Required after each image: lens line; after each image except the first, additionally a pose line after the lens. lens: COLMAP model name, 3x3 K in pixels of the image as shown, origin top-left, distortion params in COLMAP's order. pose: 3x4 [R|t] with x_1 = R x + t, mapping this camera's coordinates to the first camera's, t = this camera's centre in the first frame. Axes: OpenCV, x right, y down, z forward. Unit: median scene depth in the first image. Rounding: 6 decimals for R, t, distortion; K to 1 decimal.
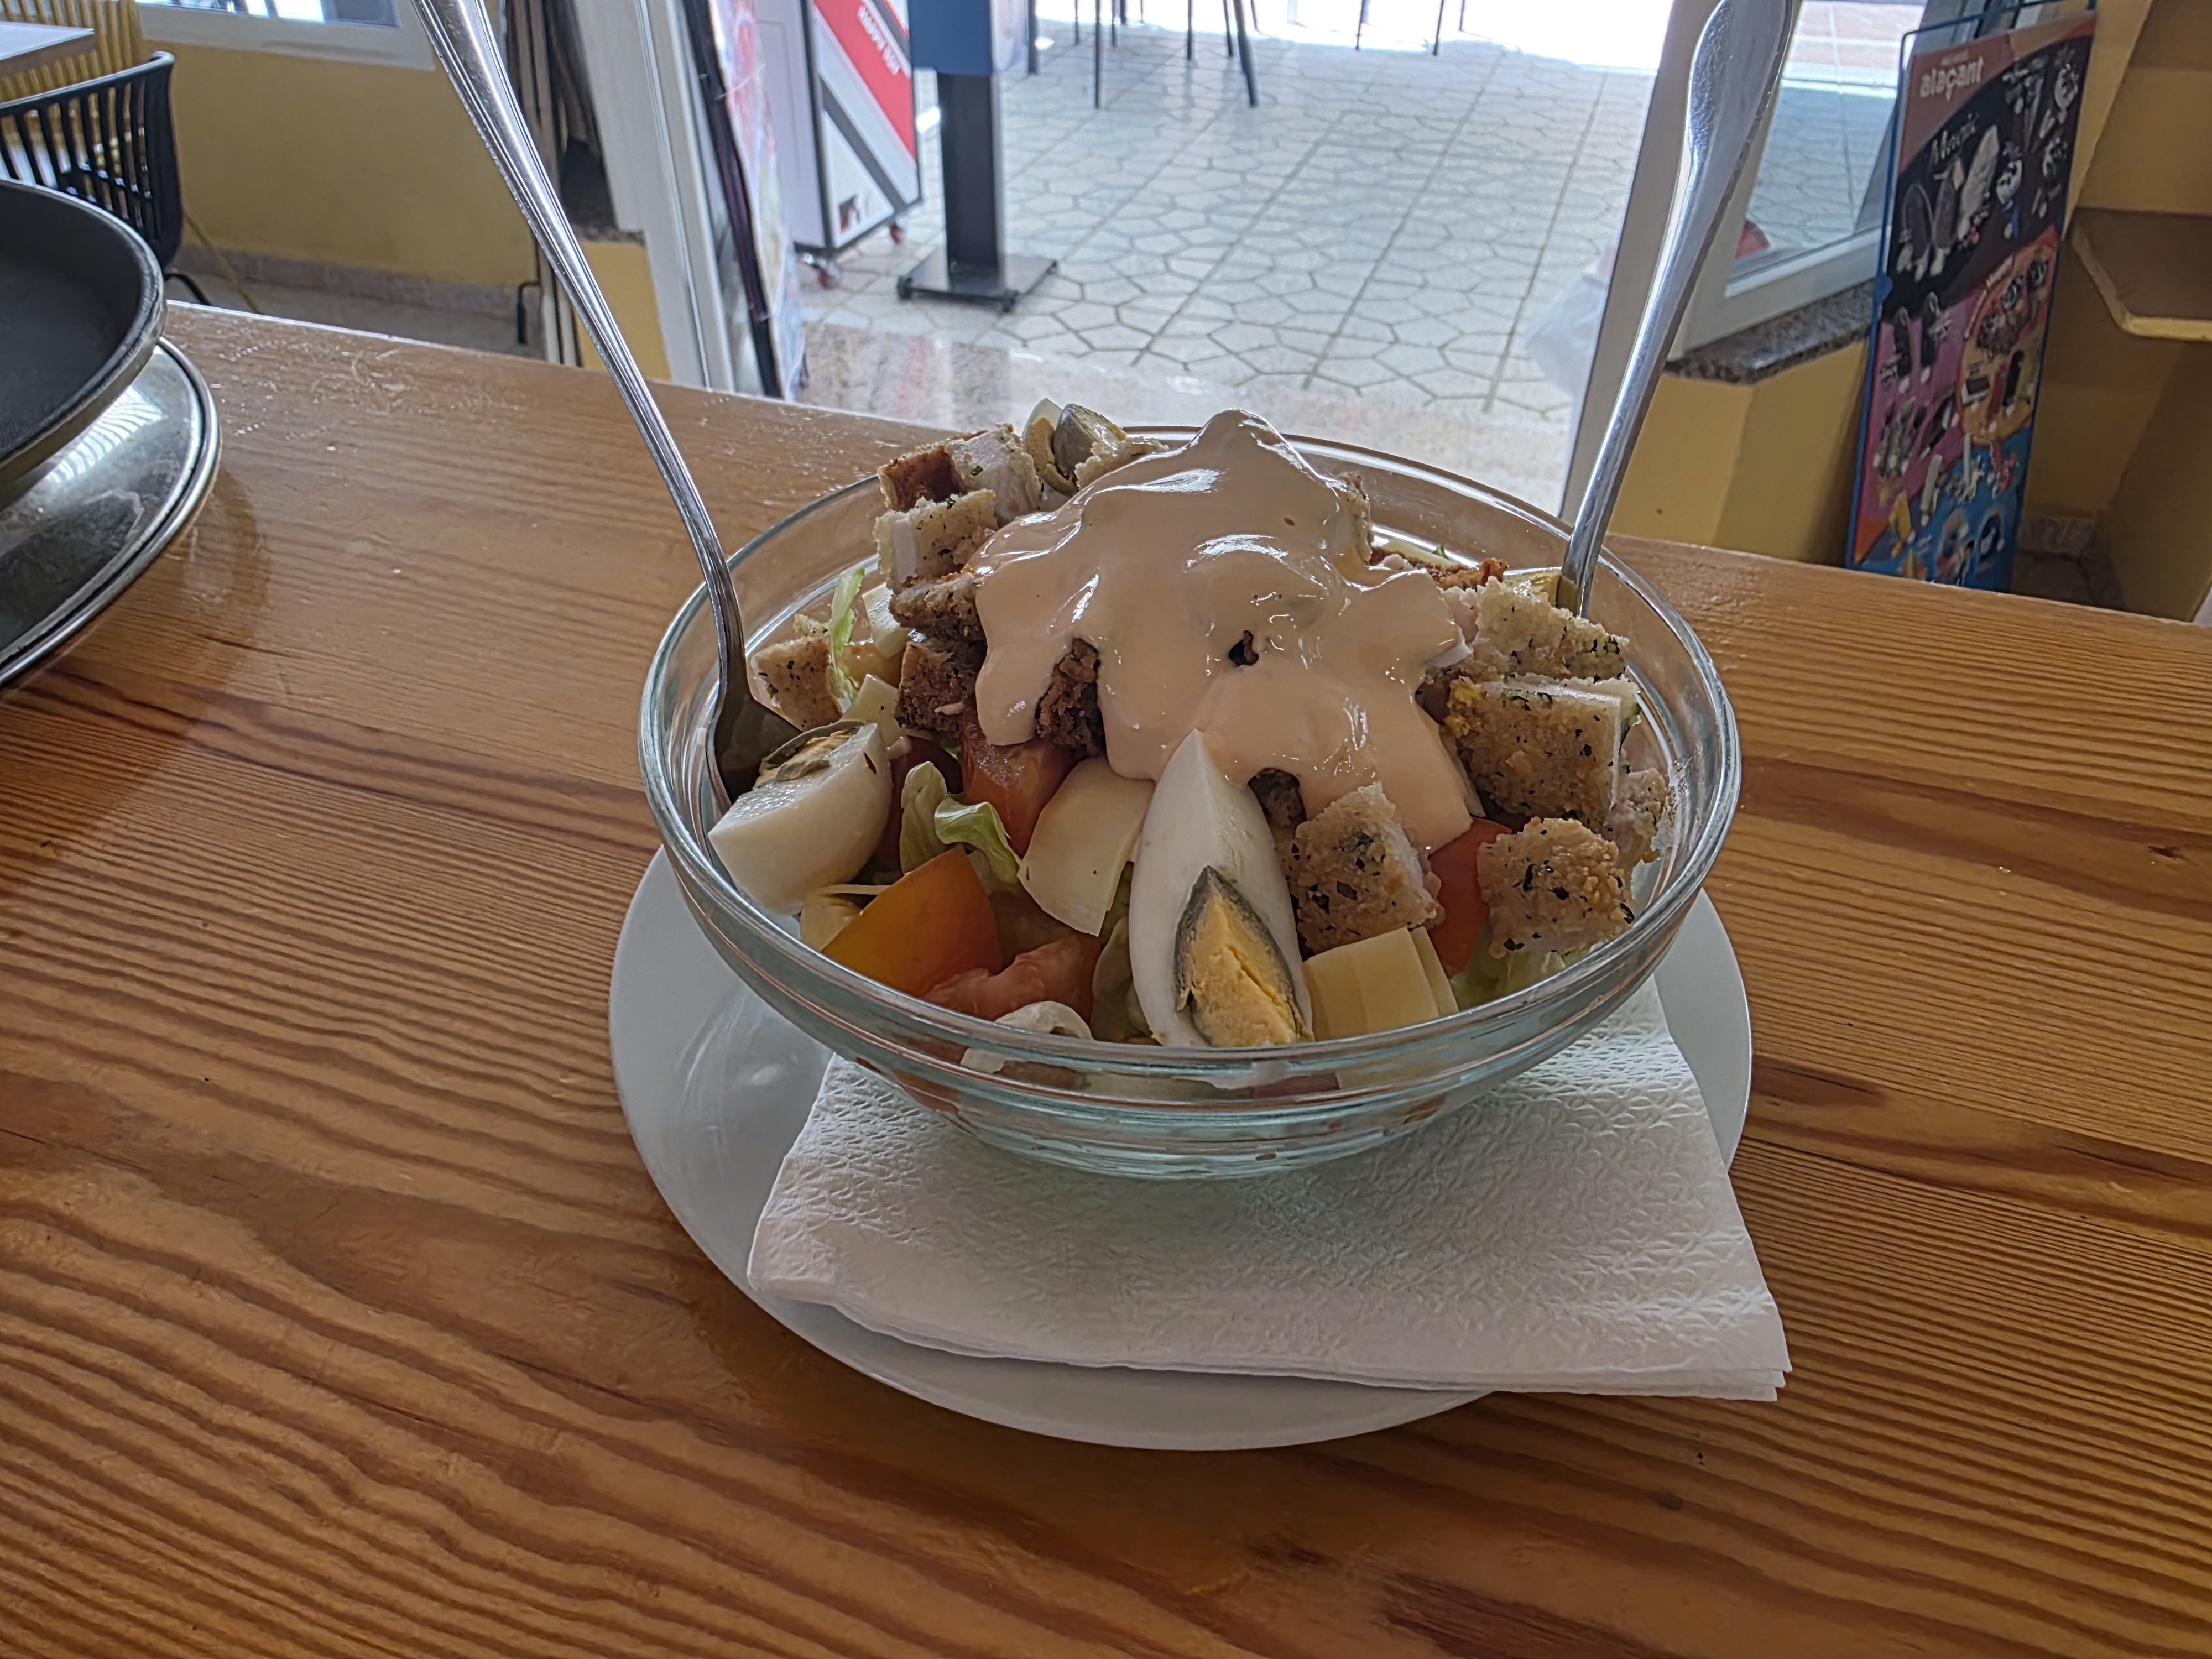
lens RADIAL K [[1510.5, 0, 1105.7], [0, 1510.5, 821.1], [0, 0, 1]] dist [0.006570, -0.000747]
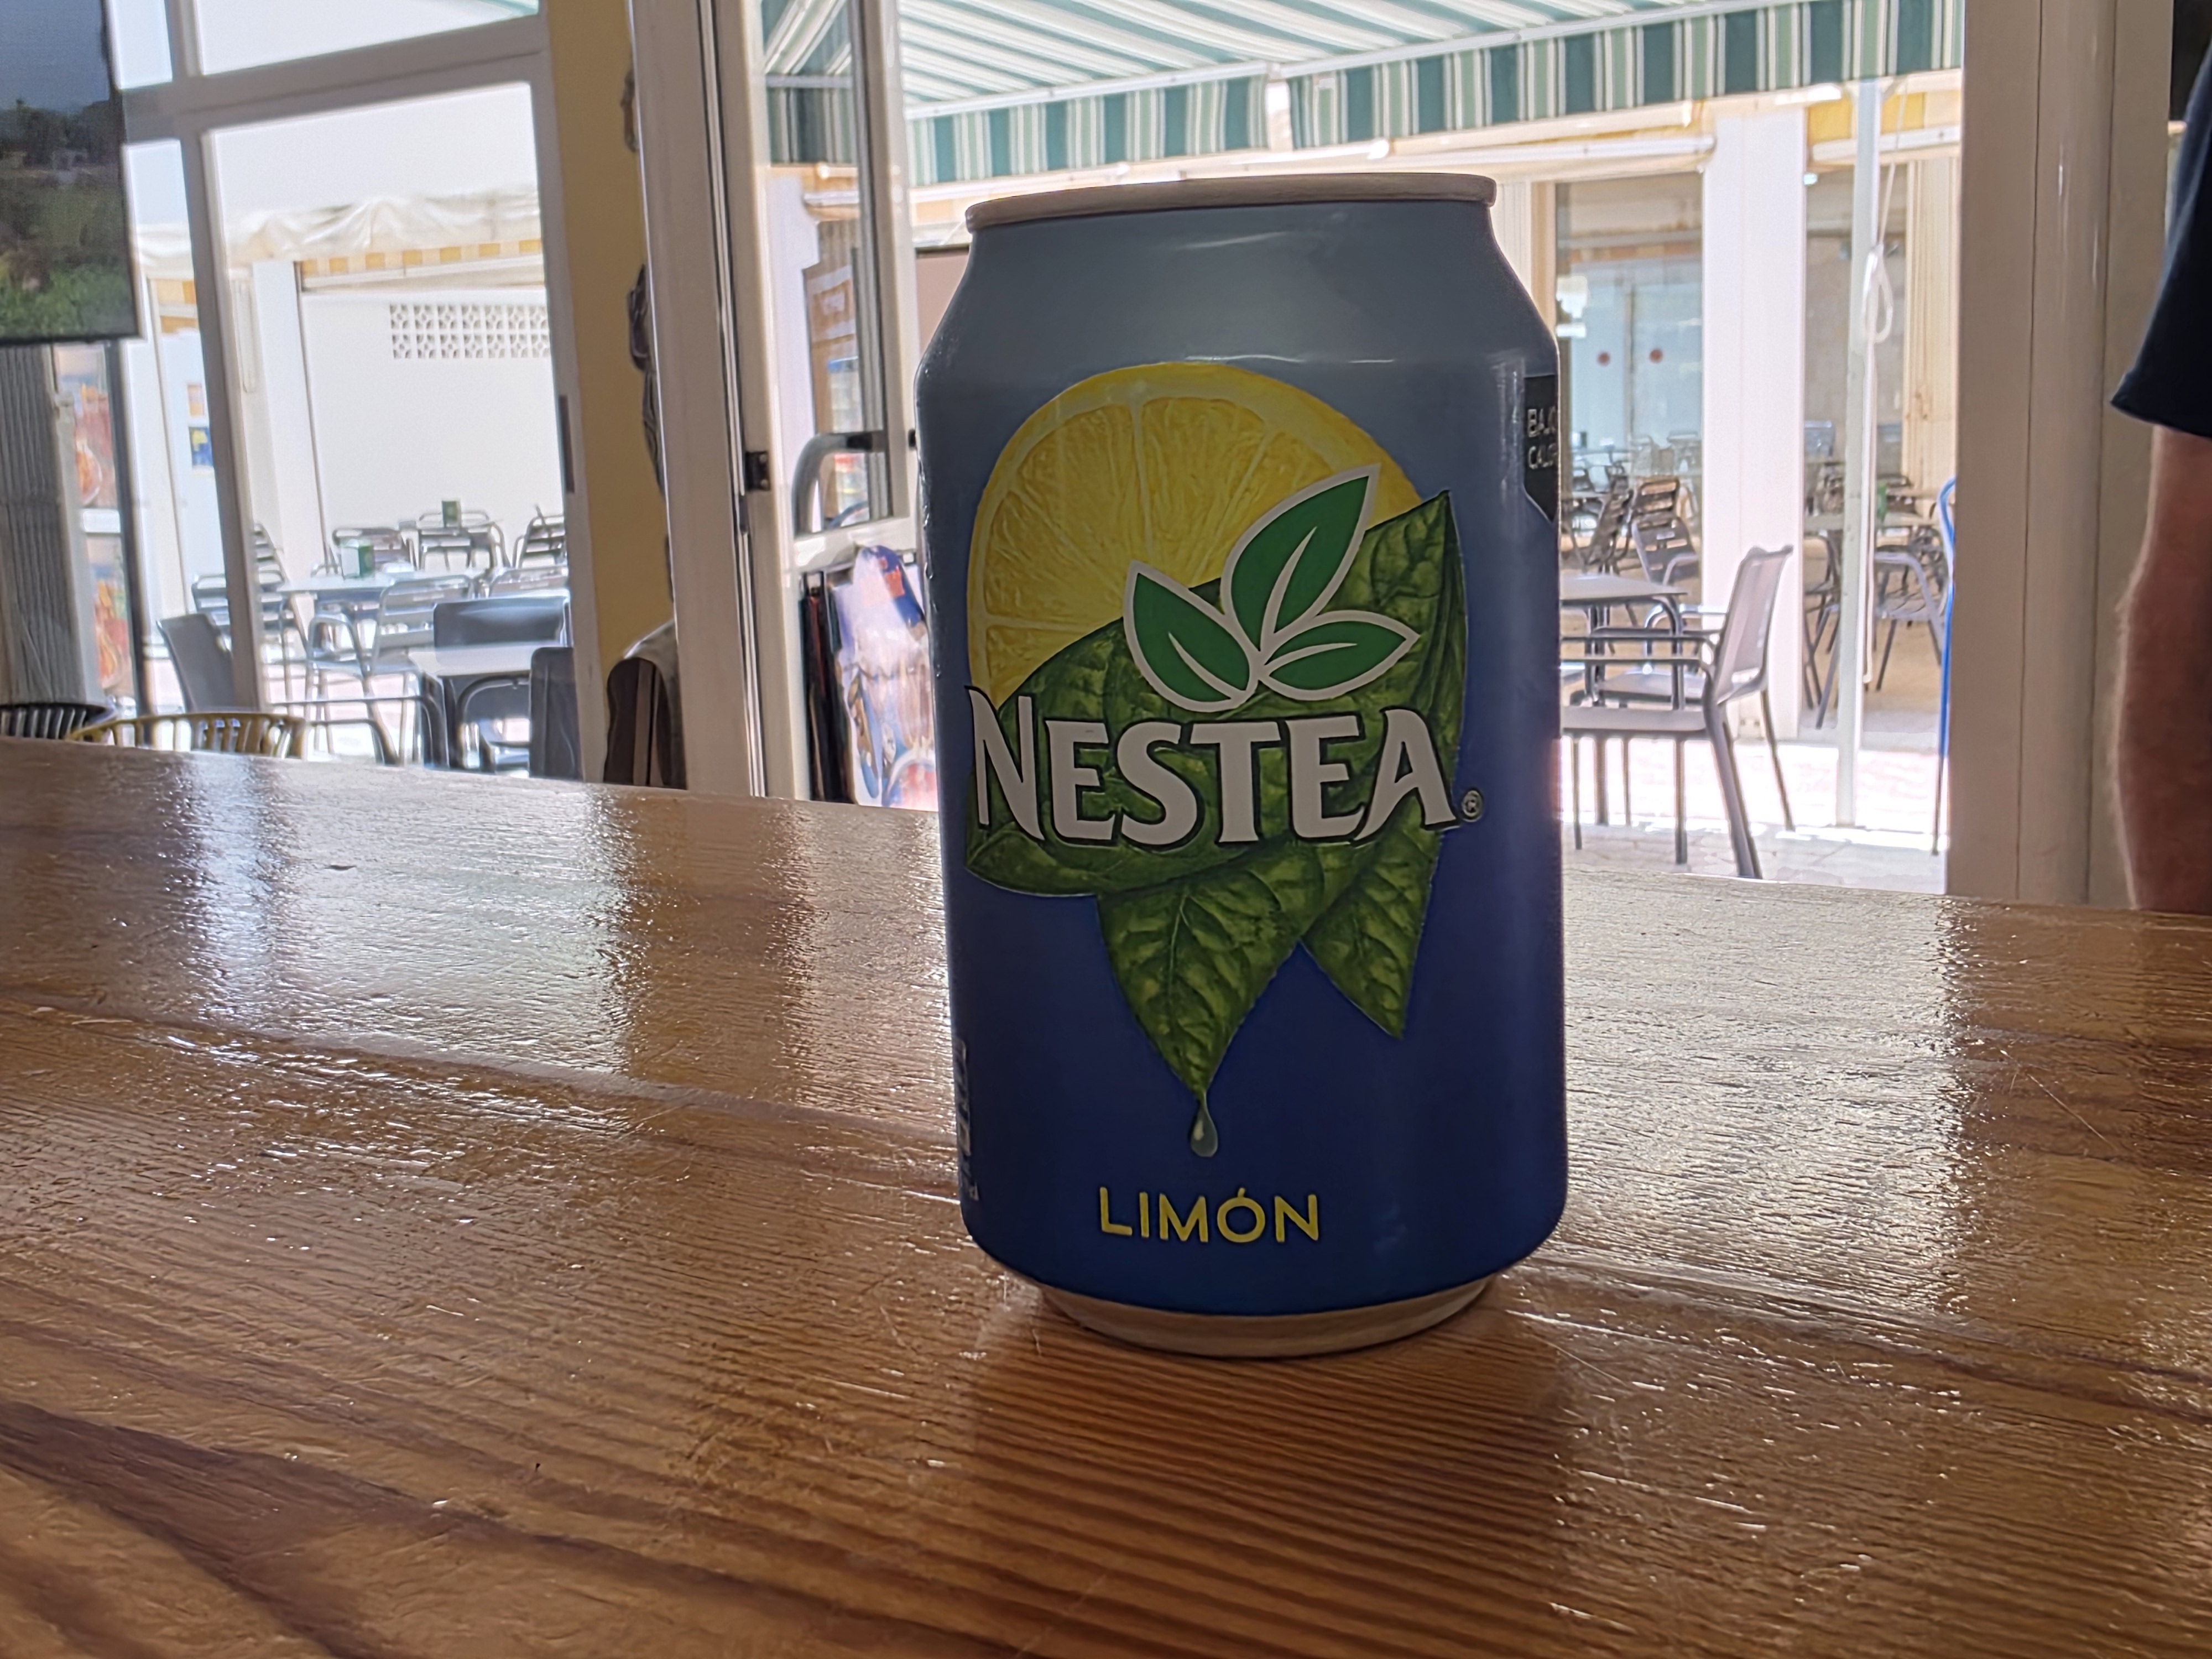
lens RADIAL K [[2373.5, 0, 1116.8], [0, 2373.5, 815.9], [0, 0, 1]] dist [0.004826, 0.001853]
pose [[0.963966, 0.002503, -0.266014, 0.225251], [-0.132358, 0.871916, -0.471427, 0.094700], [0.230762, 0.489648, 0.840829, -0.035638]]
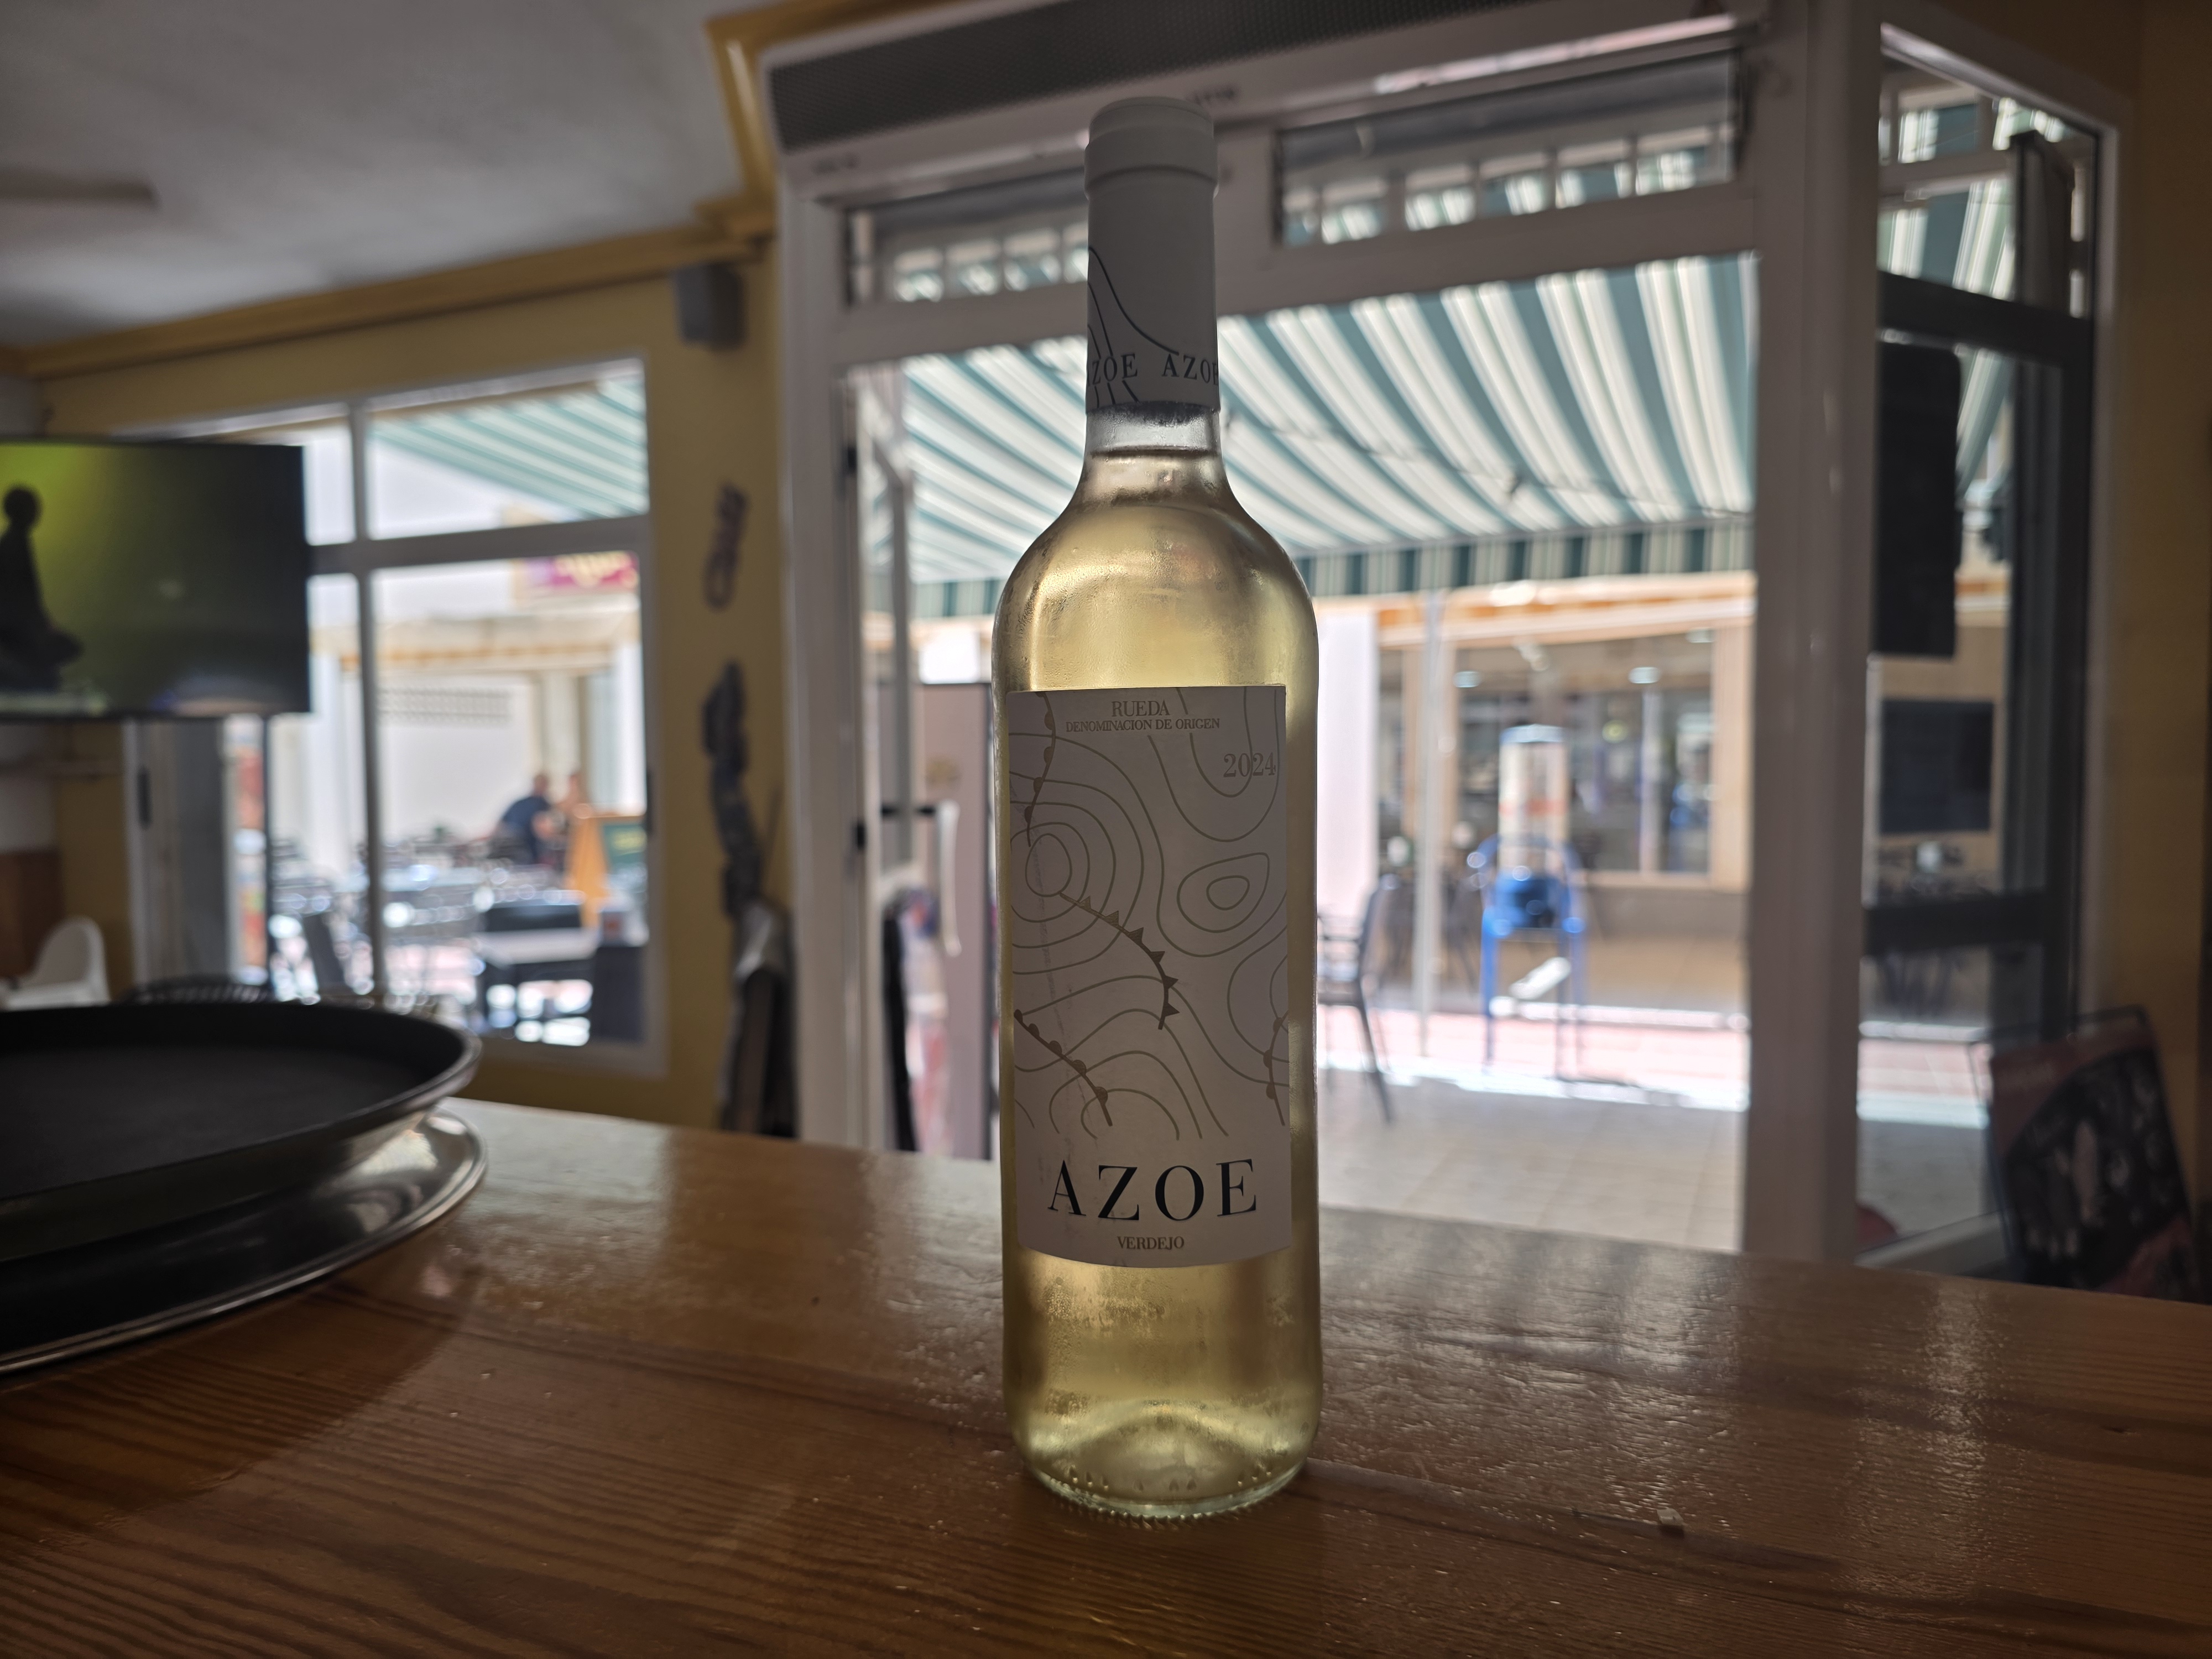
lens RADIAL K [[1544.9, 0, 1110.9], [0, 1544.9, 854.5], [0, 0, 1]] dist [0.002771, -0.016229]
pose [[0.995447, -0.004722, -0.095202, 0.010707], [-0.052096, 0.809454, -0.584868, 0.051409], [0.079823, 0.587164, 0.805522, -0.028475]]
